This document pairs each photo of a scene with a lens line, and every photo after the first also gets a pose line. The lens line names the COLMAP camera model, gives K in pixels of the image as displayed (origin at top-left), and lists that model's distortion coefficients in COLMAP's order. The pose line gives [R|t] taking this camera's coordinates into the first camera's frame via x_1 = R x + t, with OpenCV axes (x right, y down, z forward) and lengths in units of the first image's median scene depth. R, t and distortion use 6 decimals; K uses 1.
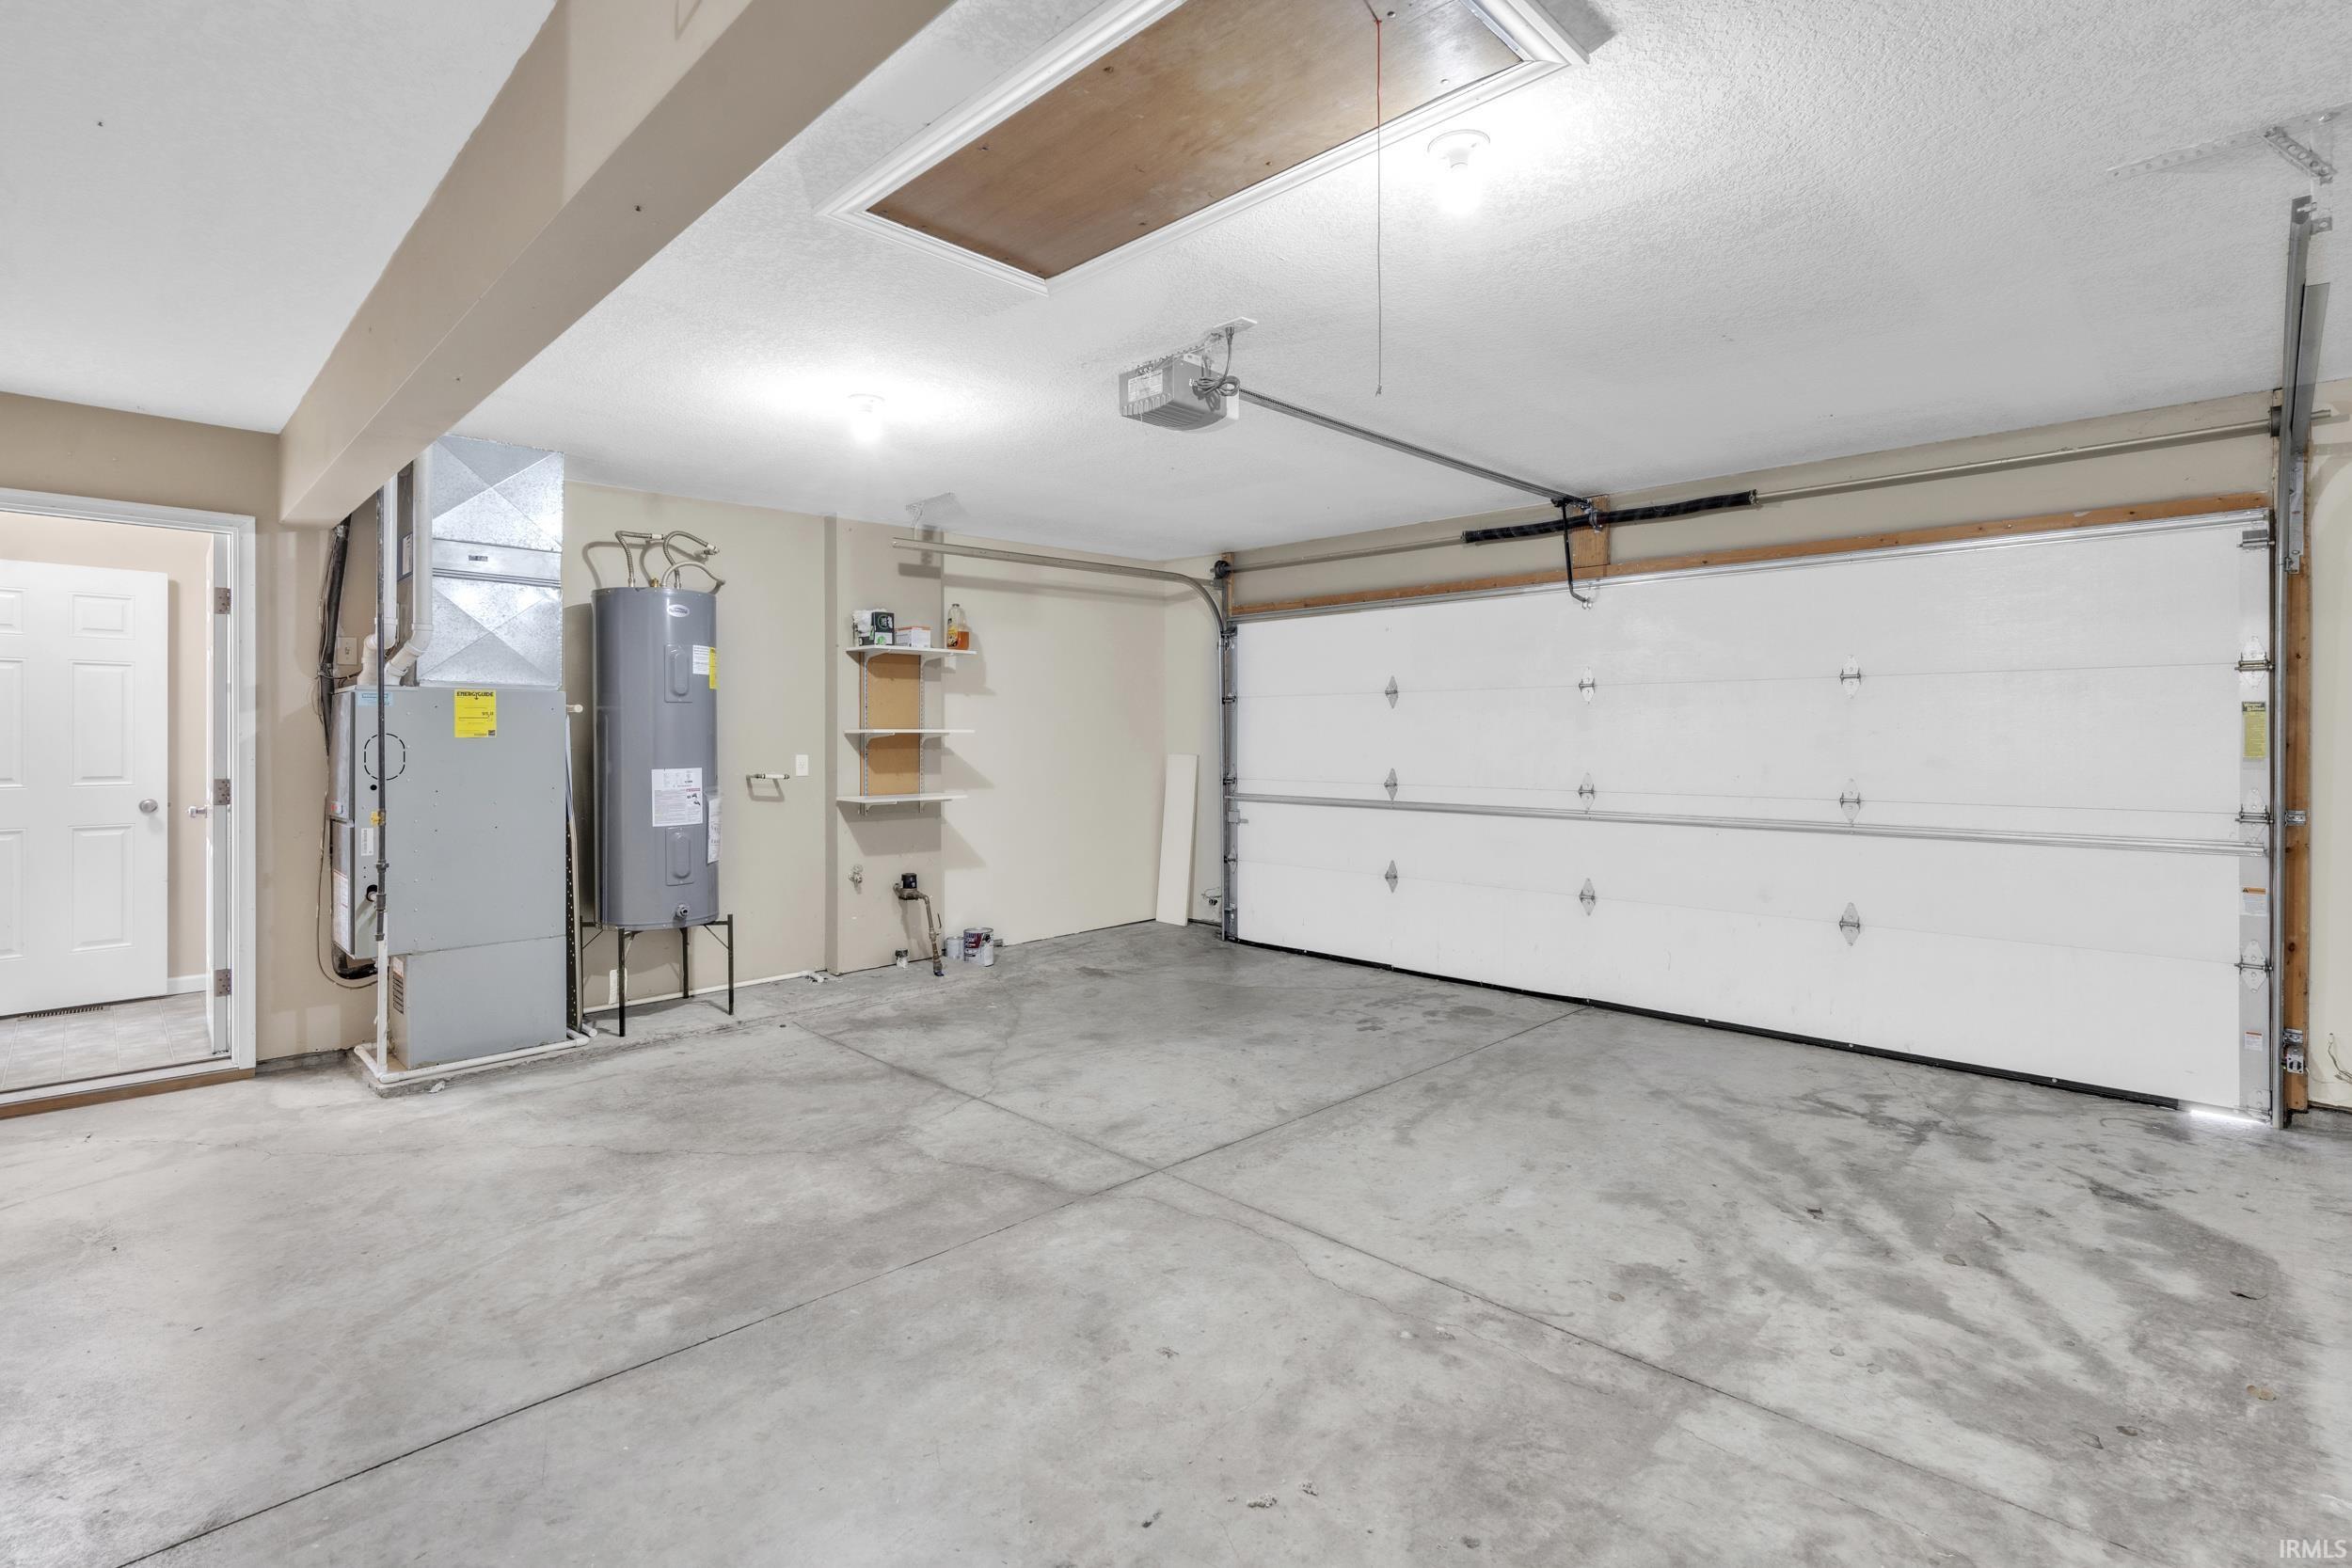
lens RADIAL K [[1075.6, 0, 1216.7], [0, 1075.6, 732.1], [0, 0, 1]] dist [-0.008197, 0.001804]
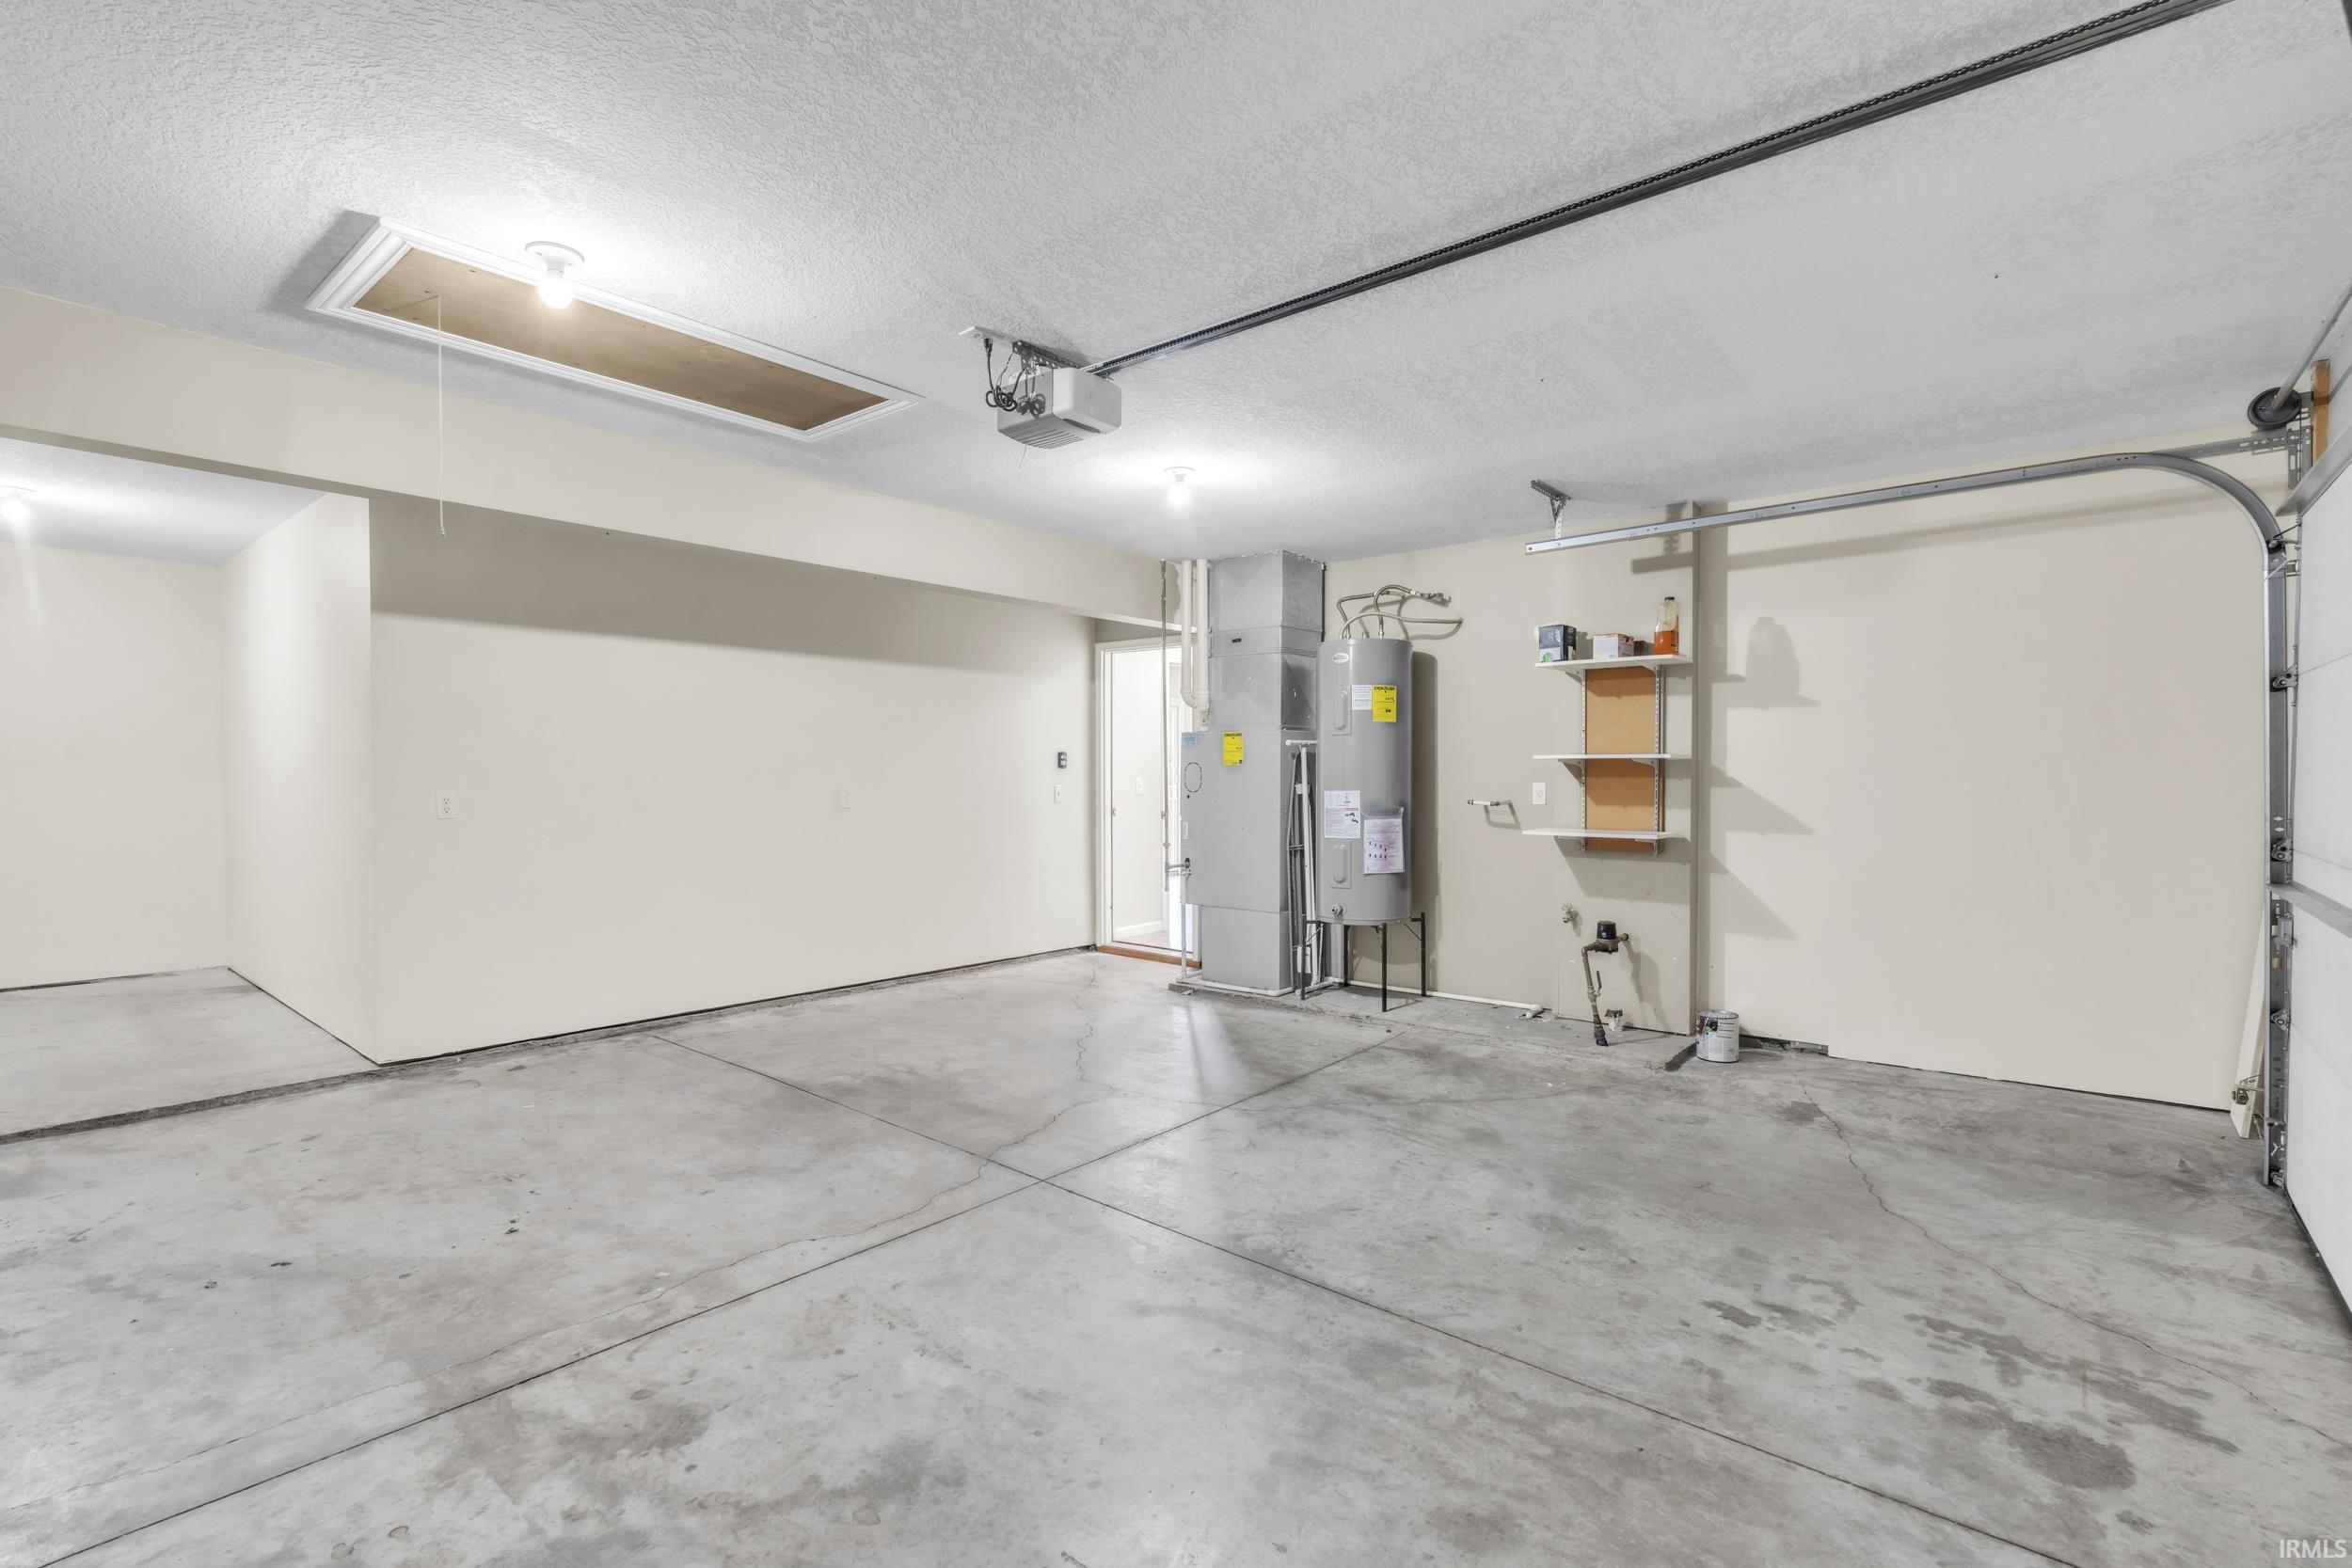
lens RADIAL K [[1075.6, 0, 1178.5], [0, 1075.6, 786.8], [0, 0, 1]] dist [-0.008197, 0.001804]
pose [[0.069297, 0.013334, -0.997507, 1.183003], [0.001842, 0.999907, 0.013494, 0.024099], [0.997594, -0.002772, 0.069266, 1.291051]]
